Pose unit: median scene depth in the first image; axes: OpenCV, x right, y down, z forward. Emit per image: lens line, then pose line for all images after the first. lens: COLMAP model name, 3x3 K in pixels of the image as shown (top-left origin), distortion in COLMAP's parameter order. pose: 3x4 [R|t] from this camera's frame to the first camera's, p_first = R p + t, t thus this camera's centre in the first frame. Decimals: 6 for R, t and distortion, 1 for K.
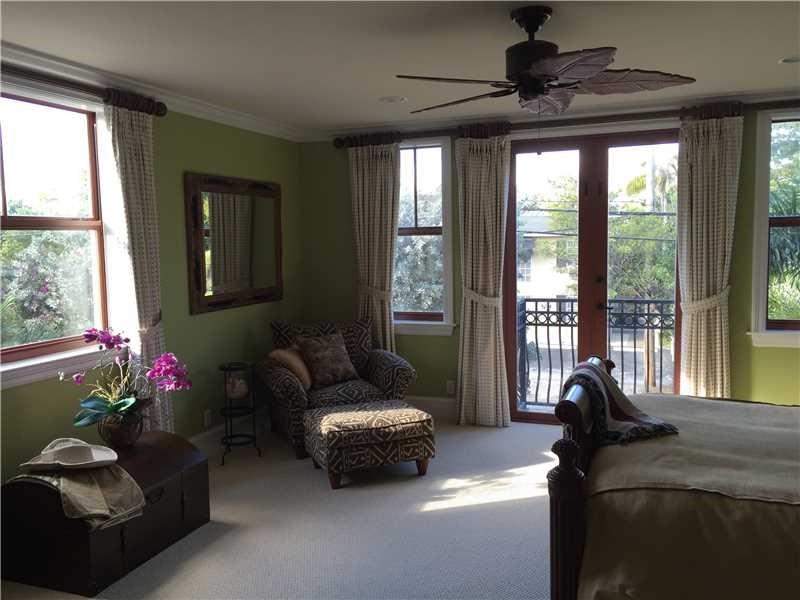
lens RADIAL K [[686.4, 0, 400.0], [0, 686.4, 300.0], [0, 0, 1]] dist [0.080233, -0.109220]
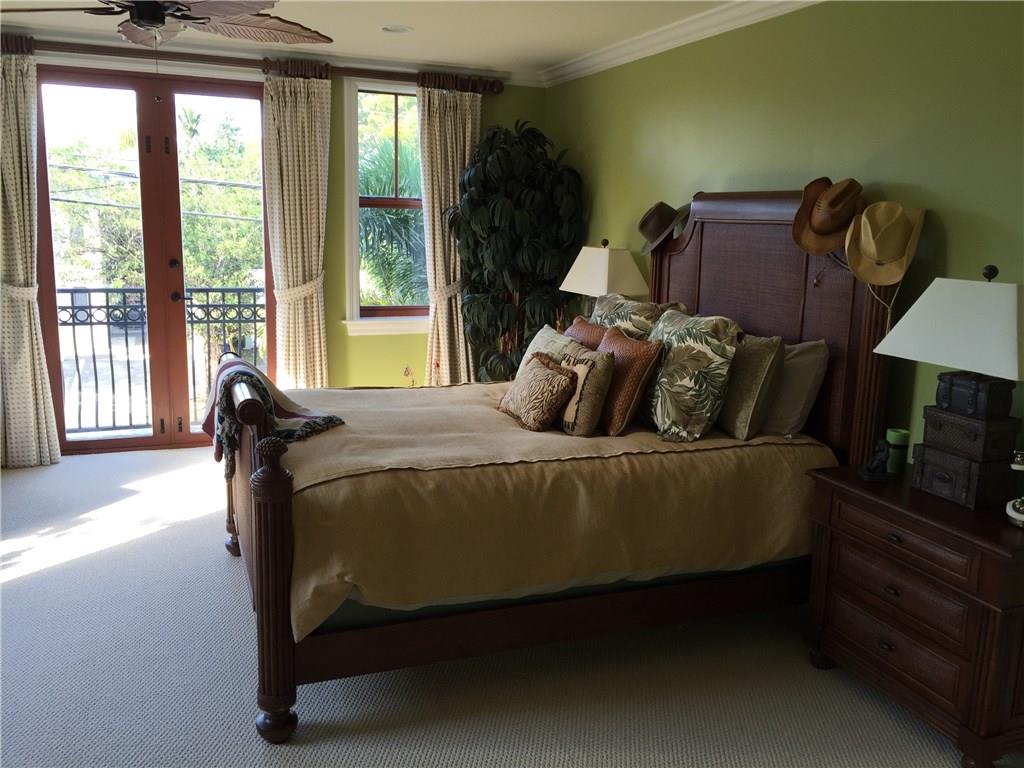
lens RADIAL K [[878.6, 0, 512.0], [0, 878.6, 384.0], [0, 0, 1]] dist [0.080233, -0.109220]
pose [[0.737258, -0.088836, 0.669746, -0.136008], [0.019276, 0.993680, 0.110584, 0.004129], [-0.675336, -0.068619, 0.734311, -0.027653]]
